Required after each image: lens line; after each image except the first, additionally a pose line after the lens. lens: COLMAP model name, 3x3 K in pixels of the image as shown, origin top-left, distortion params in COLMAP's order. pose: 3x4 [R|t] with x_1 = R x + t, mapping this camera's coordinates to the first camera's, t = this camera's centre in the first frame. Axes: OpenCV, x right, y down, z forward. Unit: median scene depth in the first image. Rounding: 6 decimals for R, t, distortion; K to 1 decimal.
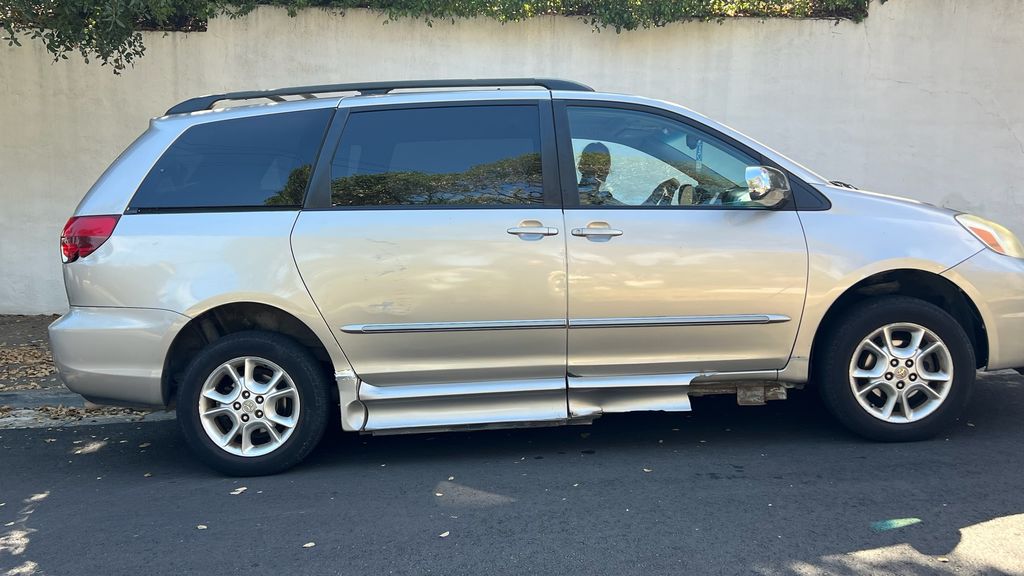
lens RADIAL K [[980.2, 0, 512.0], [0, 980.2, 288.0], [0, 0, 1]] dist [0.002480, -0.083352]
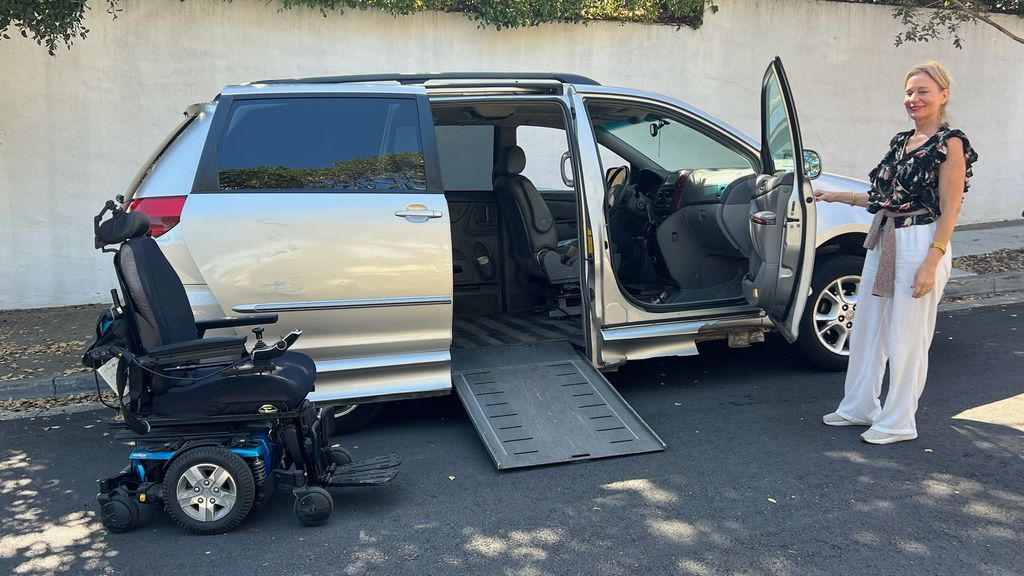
lens RADIAL K [[980.2, 0, 512.0], [0, 980.2, 288.0], [0, 0, 1]] dist [0.002480, -0.083352]
pose [[0.958828, -0.033197, 0.282042, -0.363155], [0.030389, 0.999435, 0.014325, 0.019090], [-0.282359, -0.005164, 0.959295, -0.089013]]
